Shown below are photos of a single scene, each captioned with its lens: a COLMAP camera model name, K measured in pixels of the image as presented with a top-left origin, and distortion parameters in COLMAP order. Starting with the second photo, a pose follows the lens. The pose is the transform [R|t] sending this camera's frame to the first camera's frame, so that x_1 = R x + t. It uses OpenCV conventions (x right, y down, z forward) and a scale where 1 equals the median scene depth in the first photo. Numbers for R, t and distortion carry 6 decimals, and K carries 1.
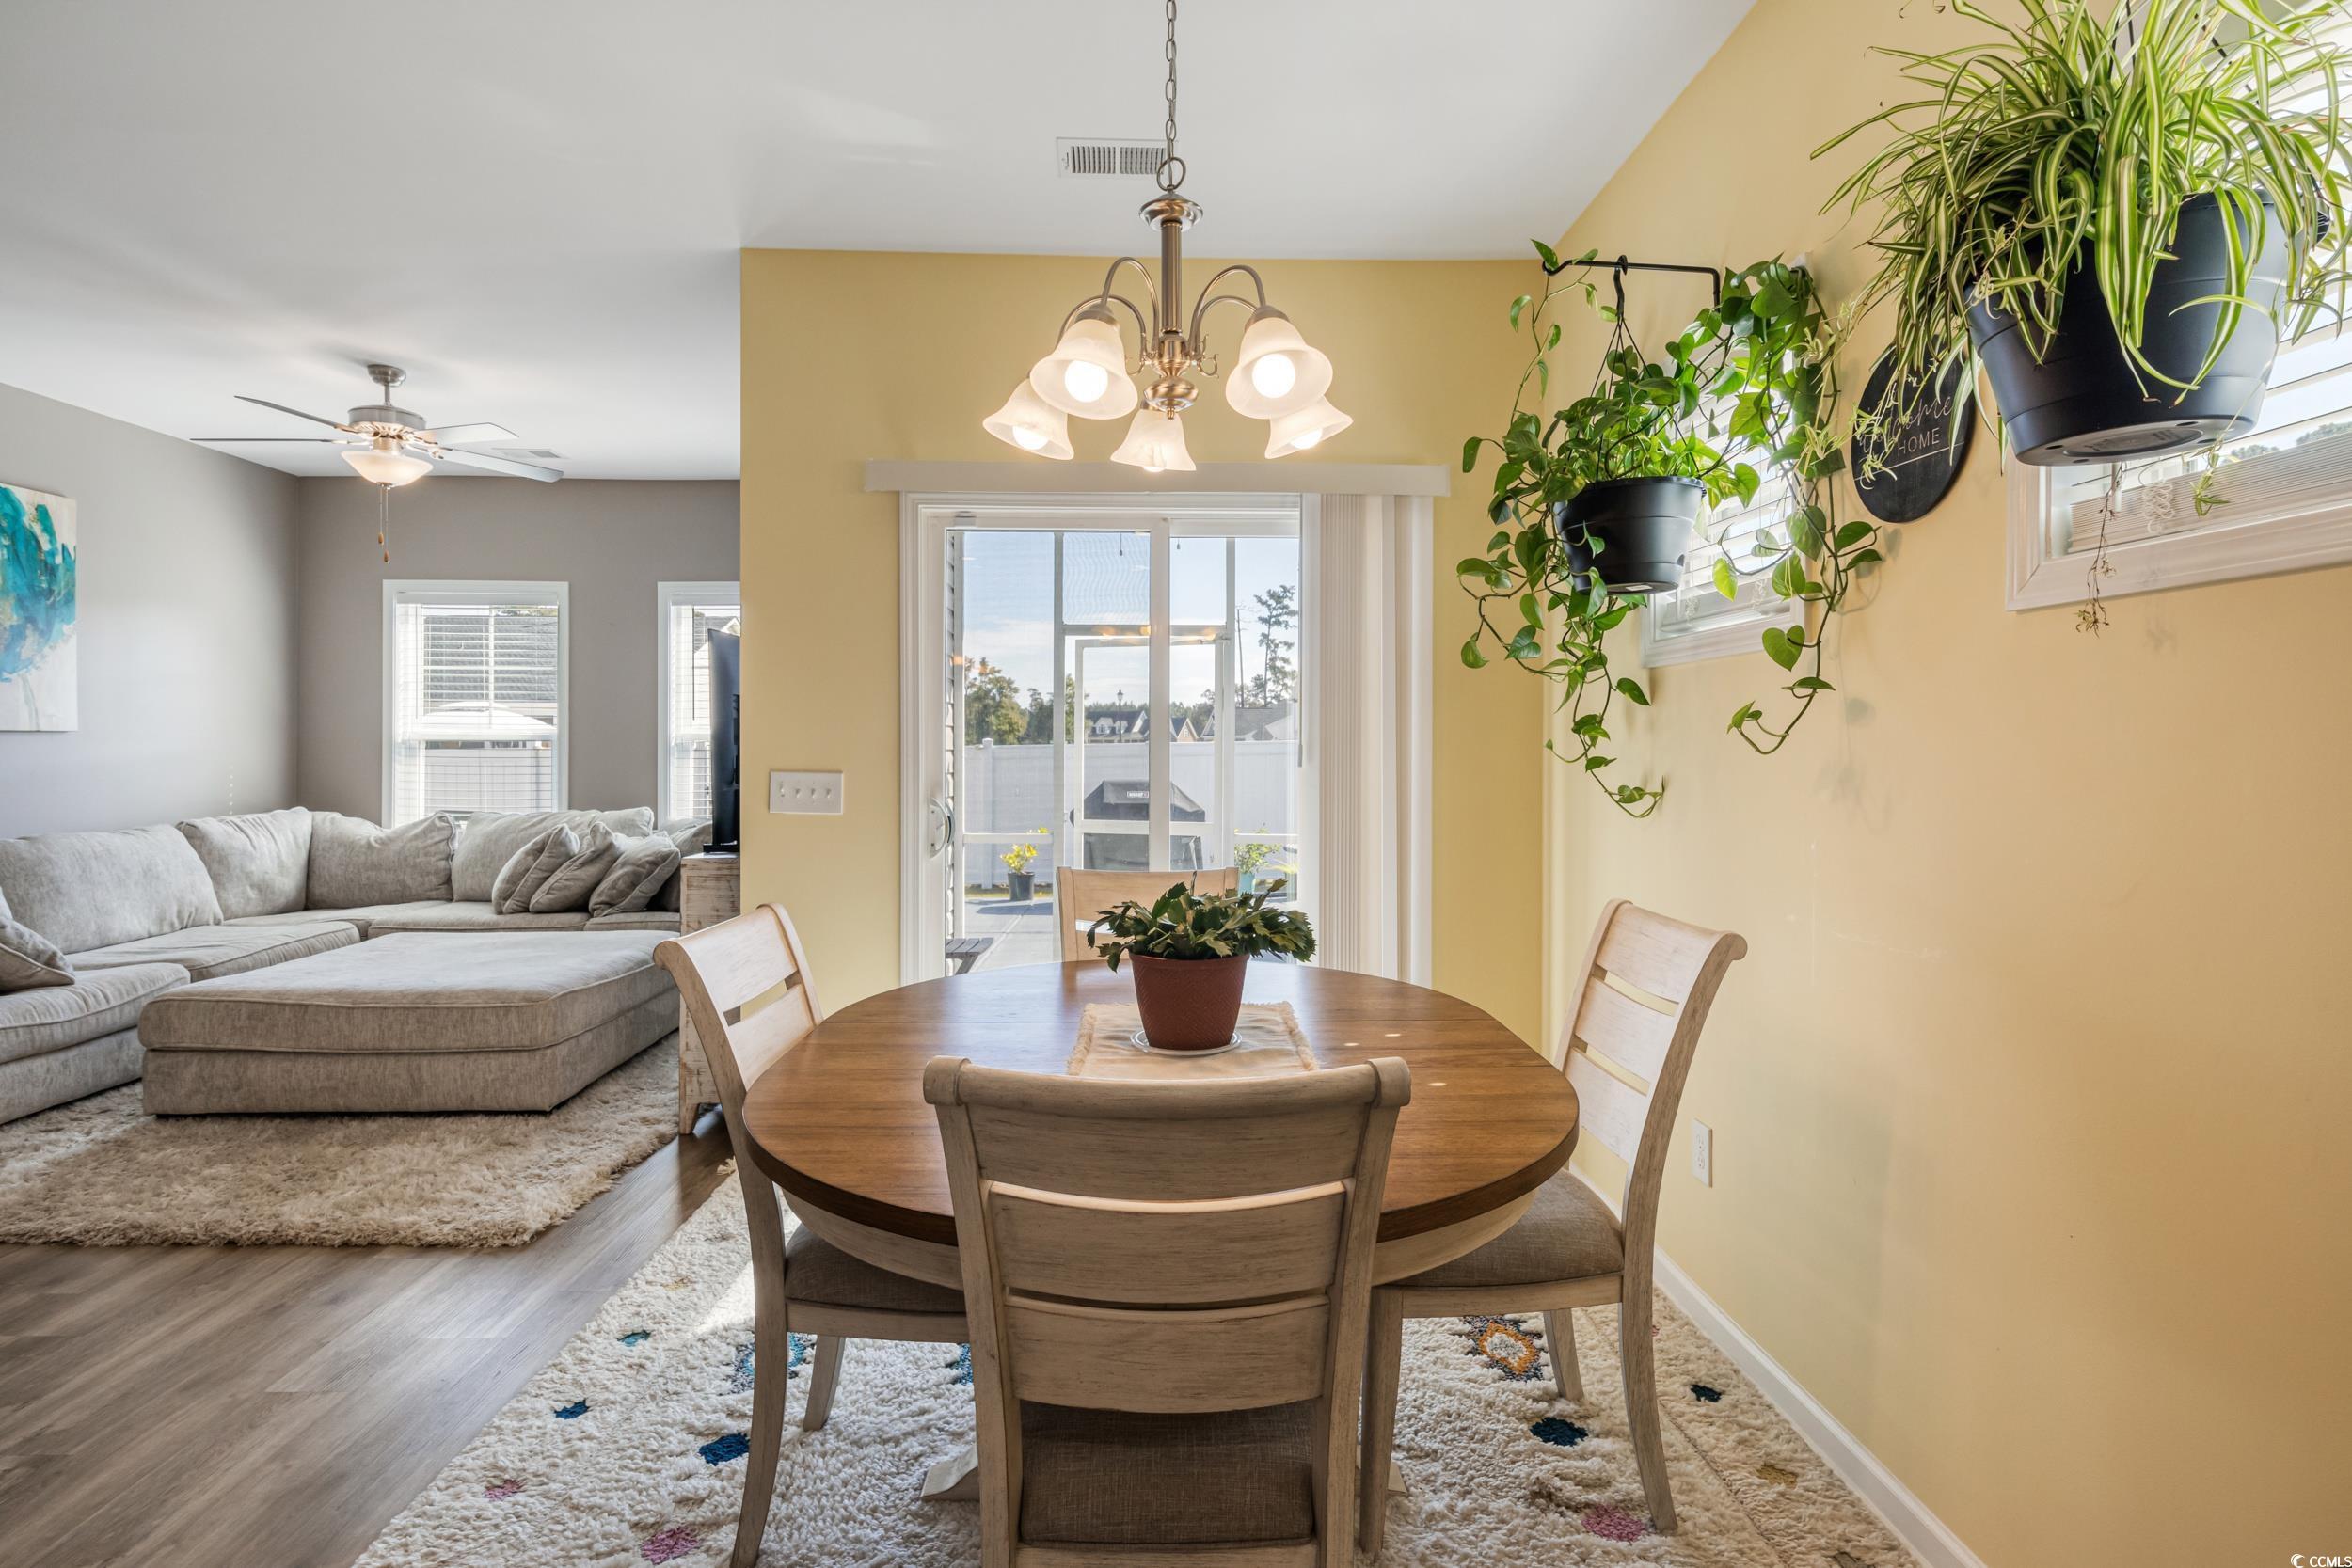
lens RADIAL K [[1169.9, 0, 1184.1], [0, 1169.9, 740.2], [0, 0, 1]] dist [-0.009419, -0.002137]
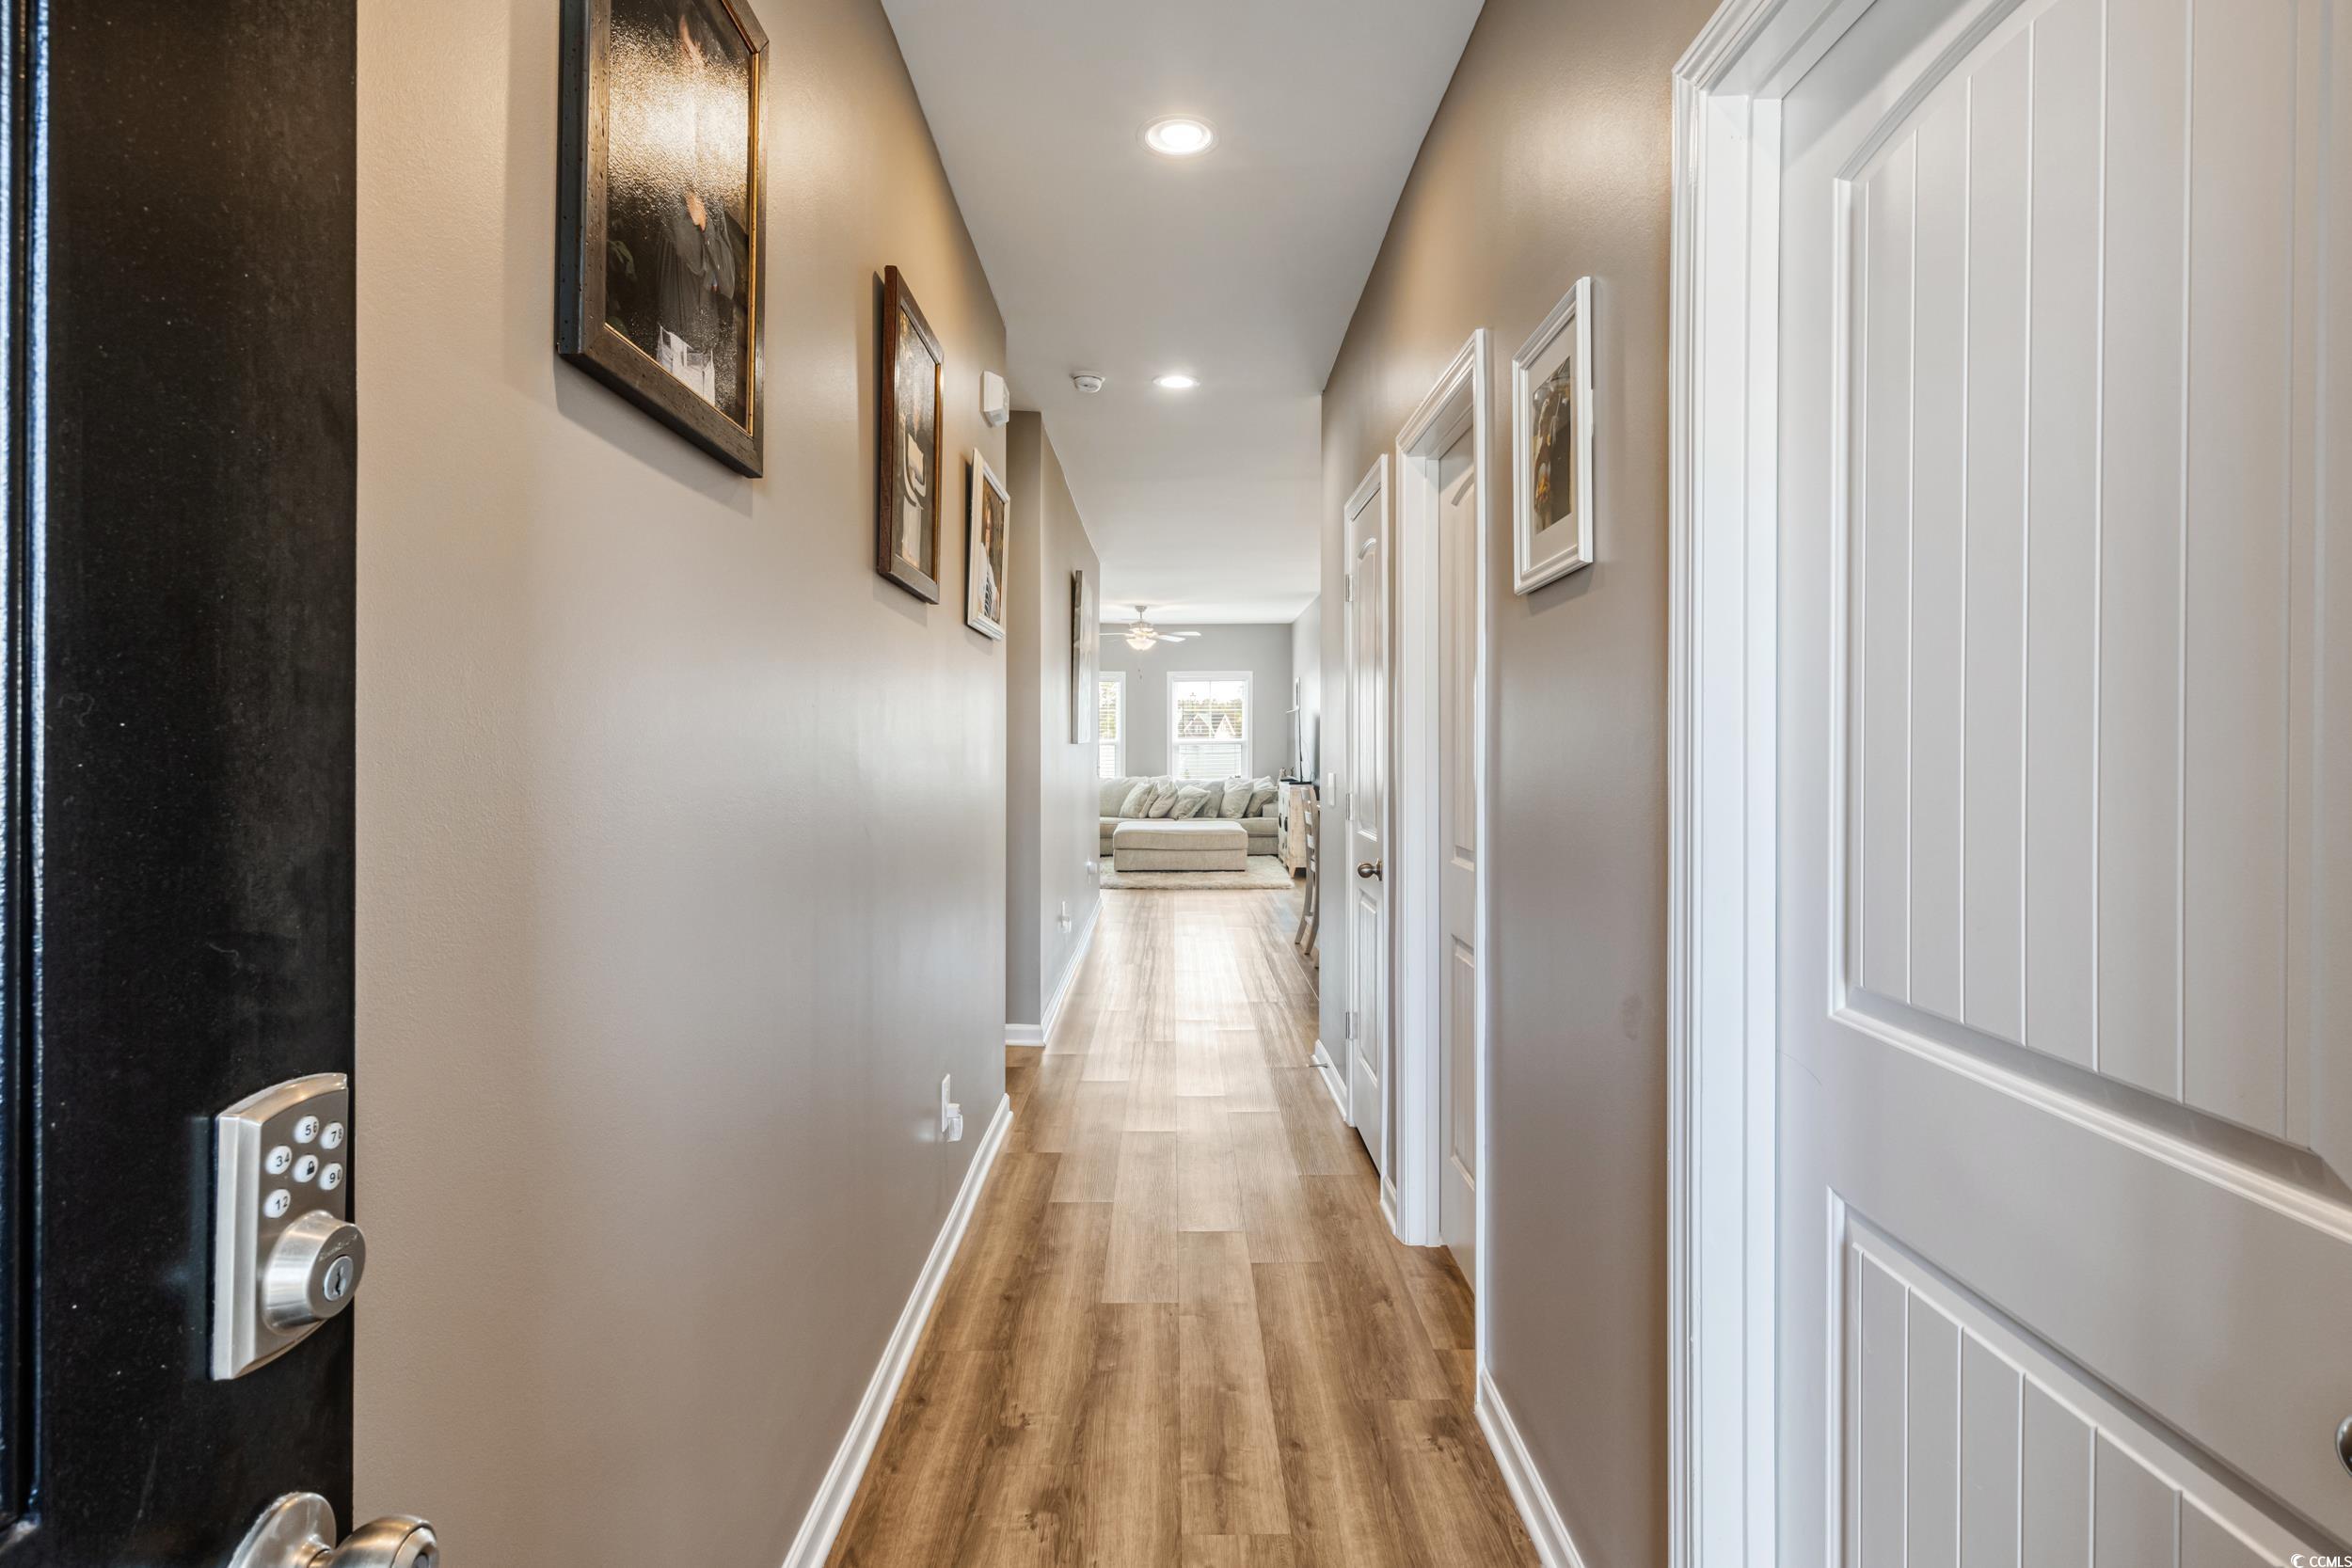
lens RADIAL K [[1169.9, 0, 1176.3], [0, 1169.9, 766.6], [0, 0, 1]] dist [-0.009419, -0.002137]
pose [[0.999413, -0.008524, -0.033181, -0.480028], [0.009420, 0.999592, 0.026964, -0.023250], [0.032937, -0.027261, 0.999086, -1.549287]]
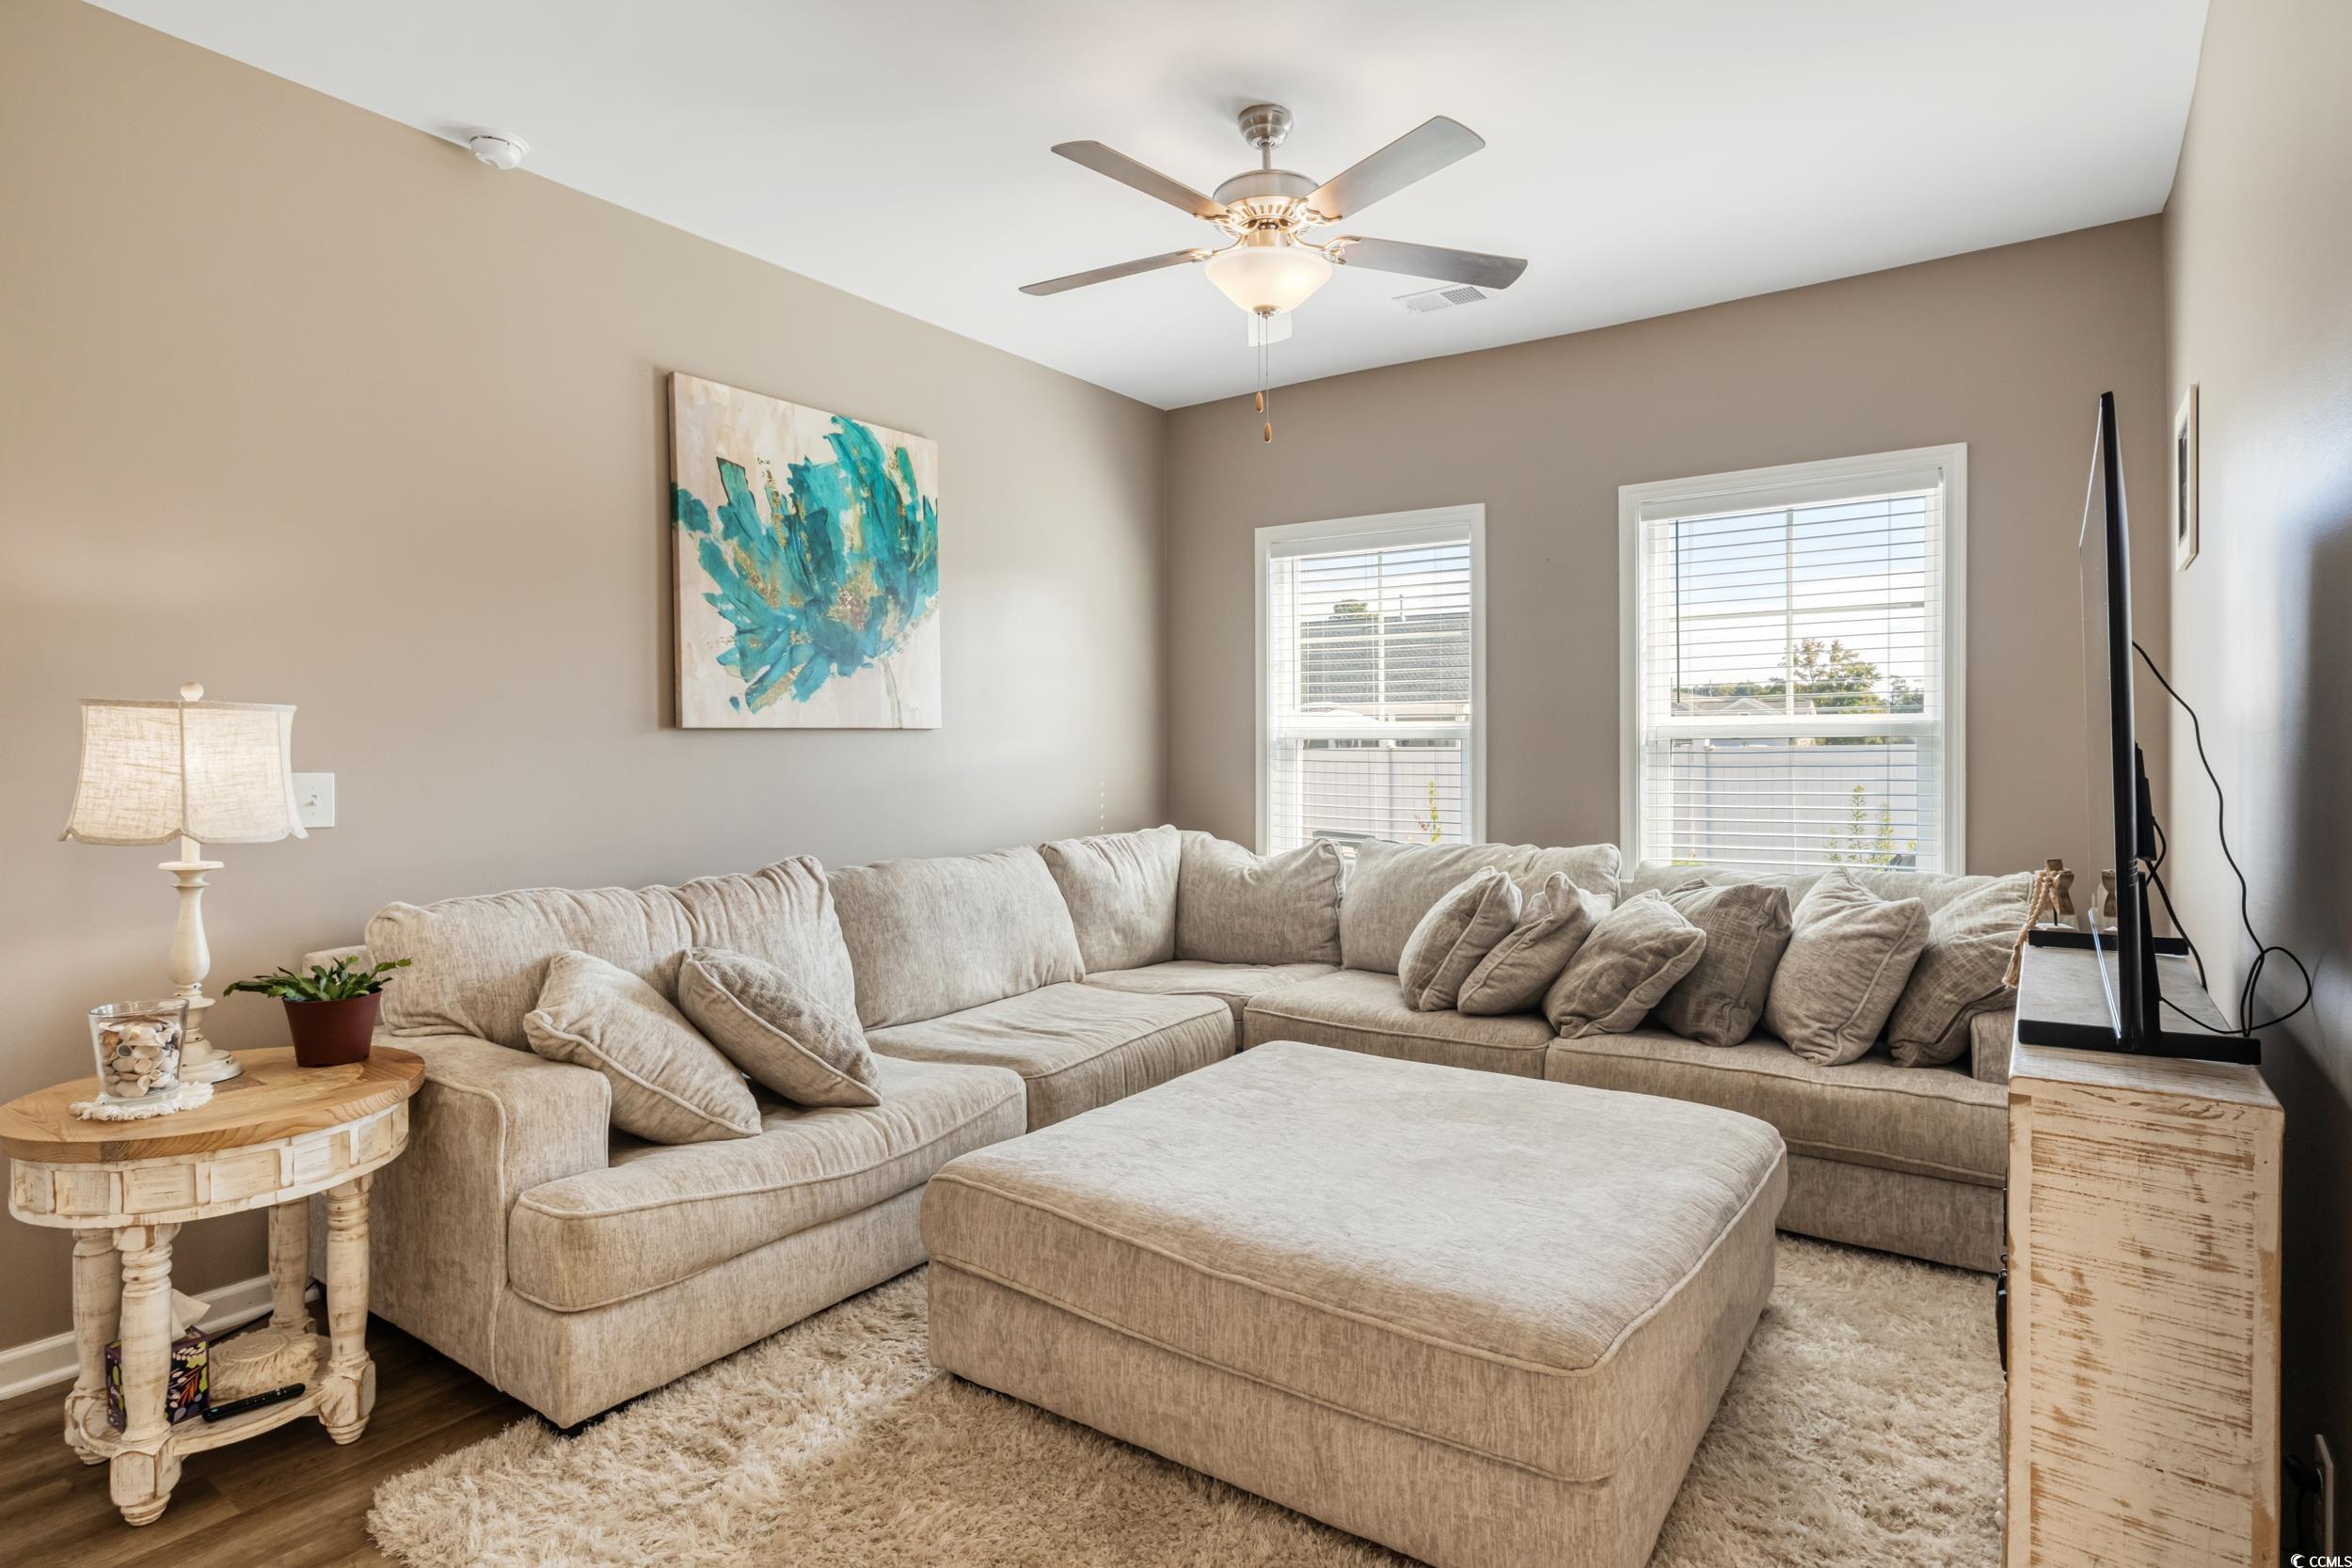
lens RADIAL K [[1249.0, 0, 1213.5], [0, 1249.0, 735.1], [0, 0, 1]] dist [0.001542, 0.001440]
pose [[0.808102, -0.006940, -0.589002, -0.306499], [0.005415, 0.999976, -0.004353, 0.001346], [0.589018, 0.000328, 0.808120, 0.431047]]
